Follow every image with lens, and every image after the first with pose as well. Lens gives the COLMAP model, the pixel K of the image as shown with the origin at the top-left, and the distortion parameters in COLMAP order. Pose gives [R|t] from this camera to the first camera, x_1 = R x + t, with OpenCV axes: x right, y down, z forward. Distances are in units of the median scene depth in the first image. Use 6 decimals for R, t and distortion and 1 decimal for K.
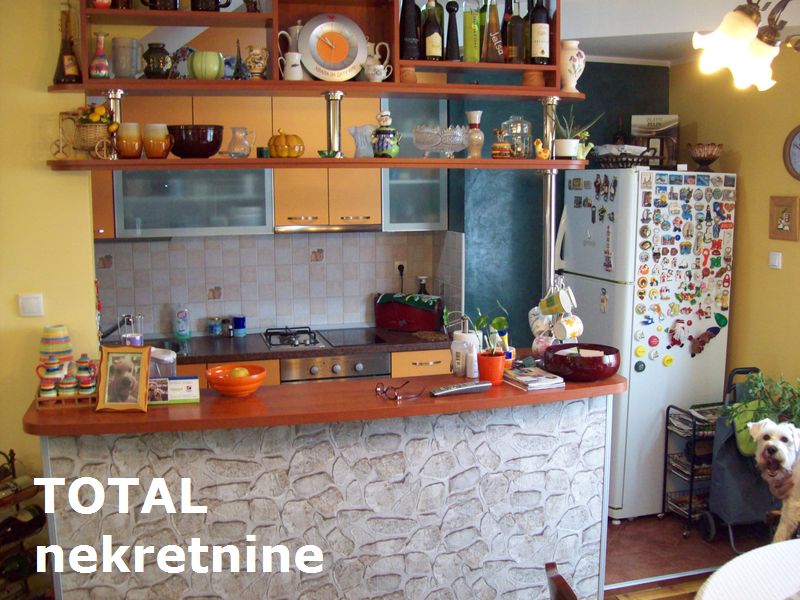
lens RADIAL K [[807.5, 0, 399.7], [0, 807.5, 303.5], [0, 0, 1]] dist [-0.102635, 0.000000]
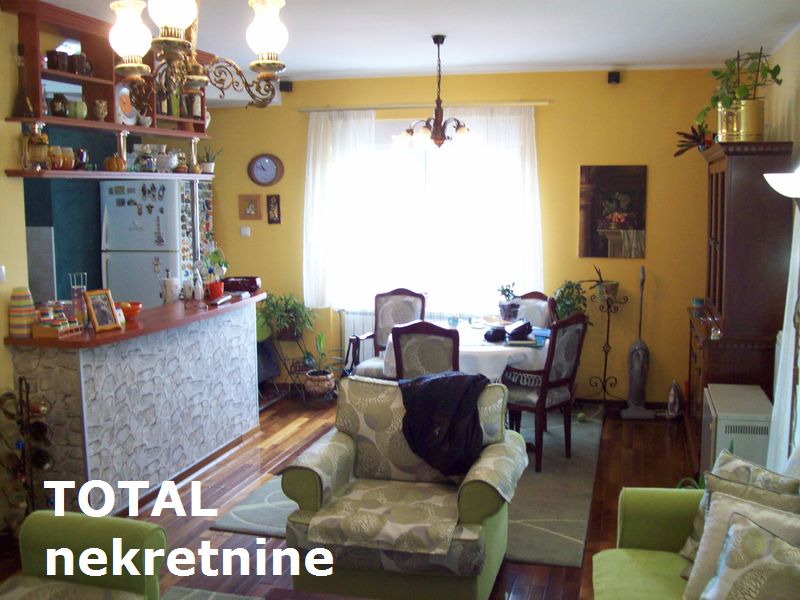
lens RADIAL K [[869.2, 0, 402.3], [0, 869.2, 299.3], [0, 0, 1]] dist [-0.122942, 0.000000]
pose [[0.488510, -0.106664, 0.866015, -0.995068], [0.131418, 0.990173, 0.047825, 0.046078], [-0.862605, 0.090447, 0.497726, -0.226051]]
